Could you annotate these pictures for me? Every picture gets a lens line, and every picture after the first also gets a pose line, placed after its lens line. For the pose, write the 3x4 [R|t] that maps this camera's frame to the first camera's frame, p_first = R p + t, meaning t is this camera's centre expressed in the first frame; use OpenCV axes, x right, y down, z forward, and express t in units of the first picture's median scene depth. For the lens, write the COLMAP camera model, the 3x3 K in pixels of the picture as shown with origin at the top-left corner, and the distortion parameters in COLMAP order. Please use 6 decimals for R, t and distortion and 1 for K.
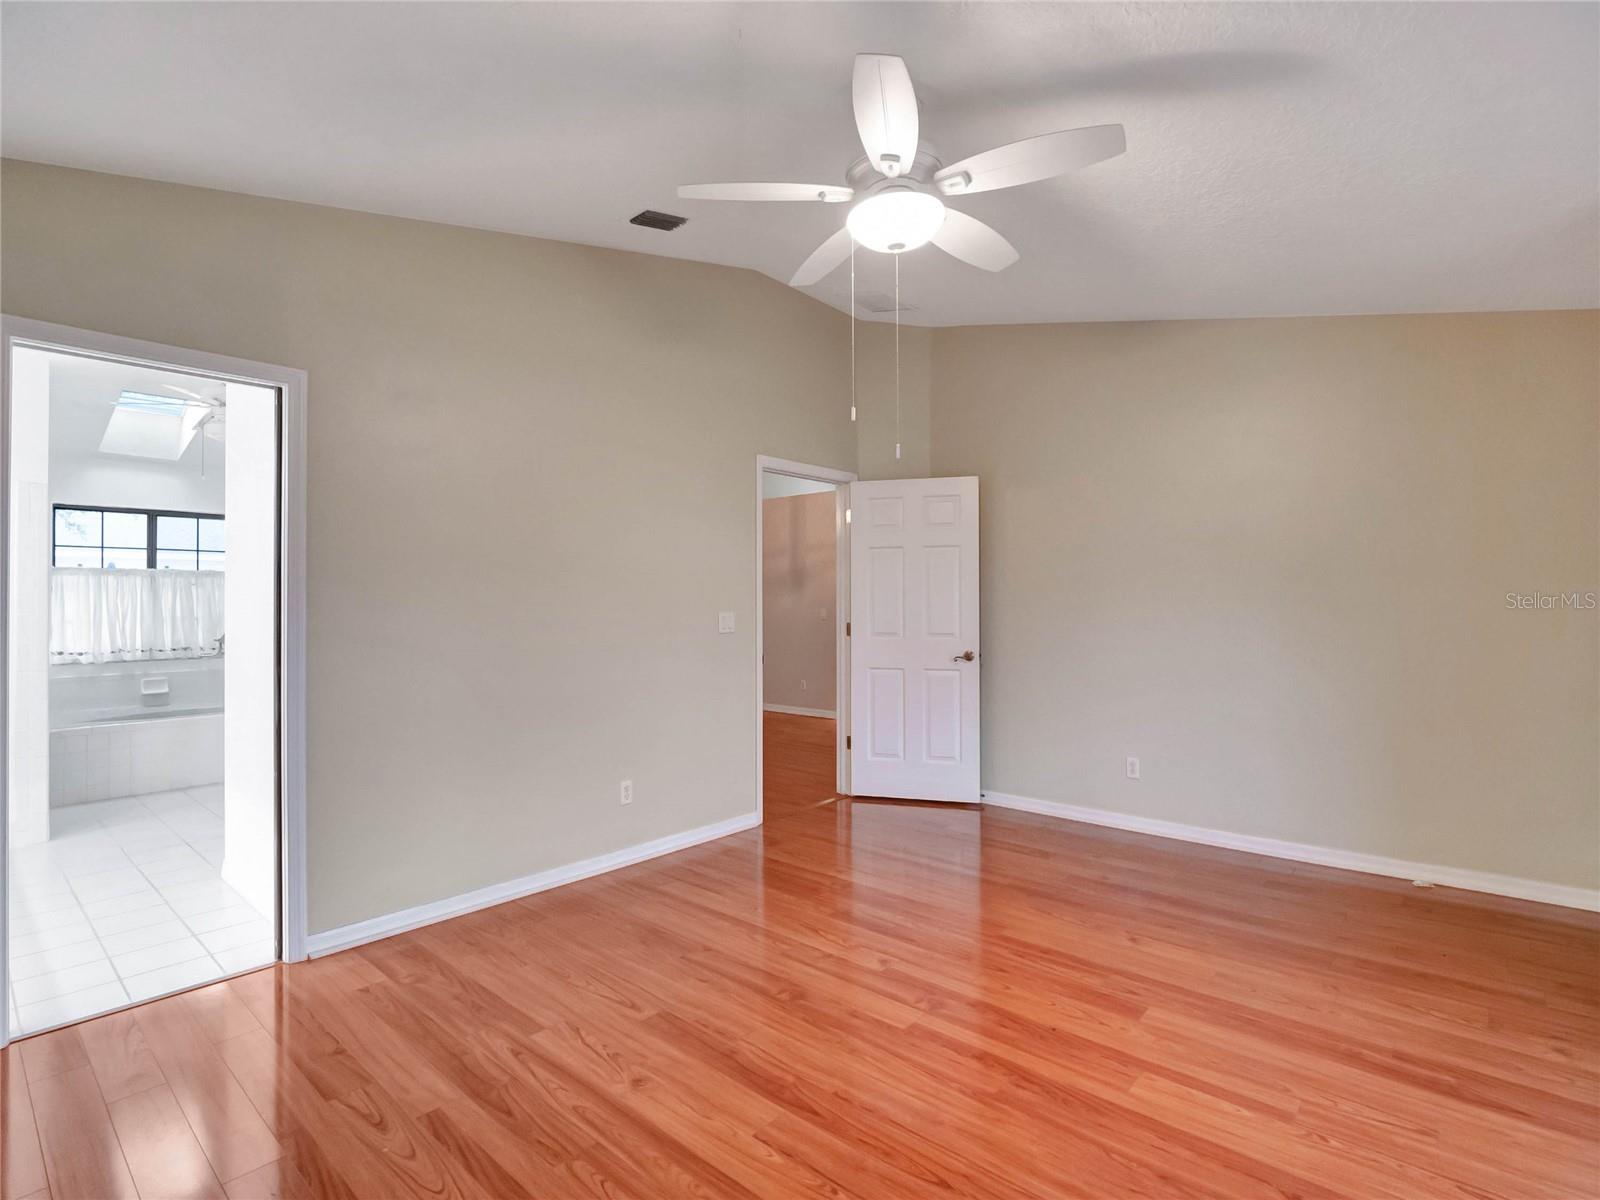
lens RADIAL K [[773.9, 0, 803.5], [0, 773.9, 602.0], [0, 0, 1]] dist [-0.015905, -0.000063]
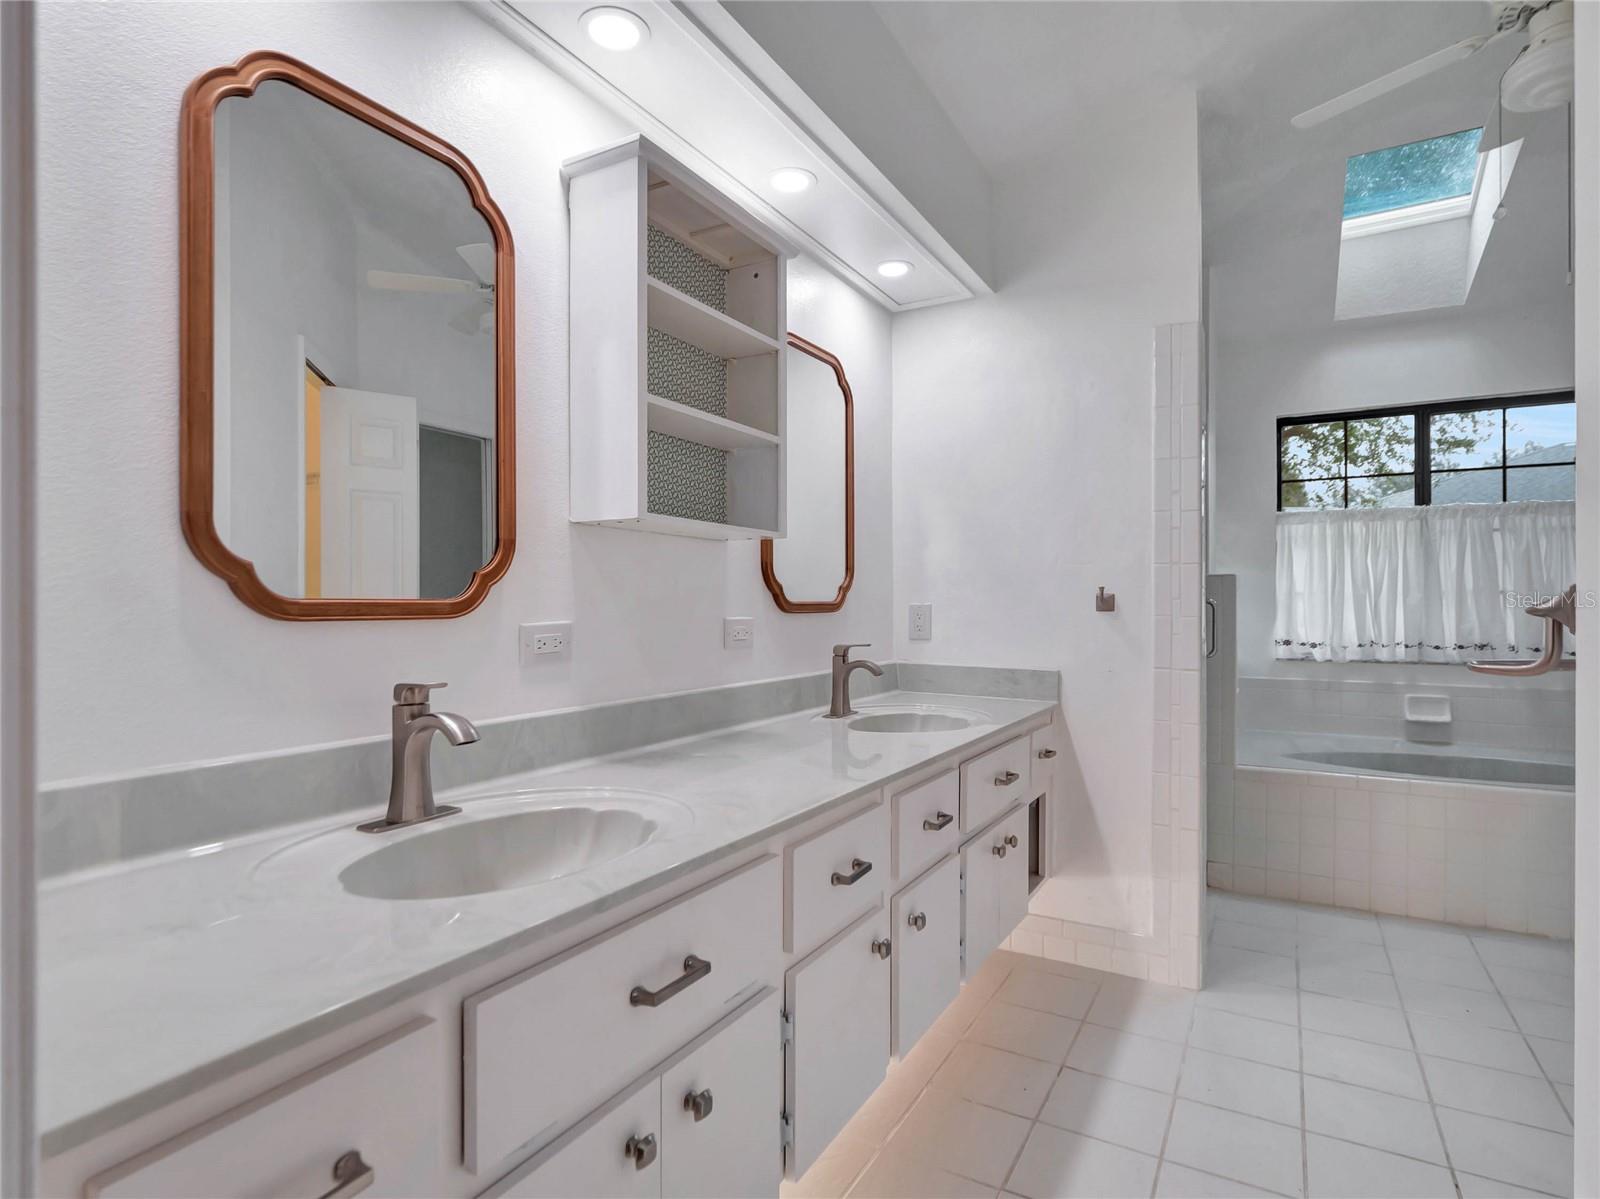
lens RADIAL K [[844.7, 0, 800.5], [0, 844.7, 602.7], [0, 0, 1]] dist [0.006519, -0.005868]
pose [[0.195111, 0.003481, -0.980775, -0.318315], [0.000352, 0.999993, 0.003619, 0.028025], [0.980781, -0.001052, 0.195108, 0.417199]]
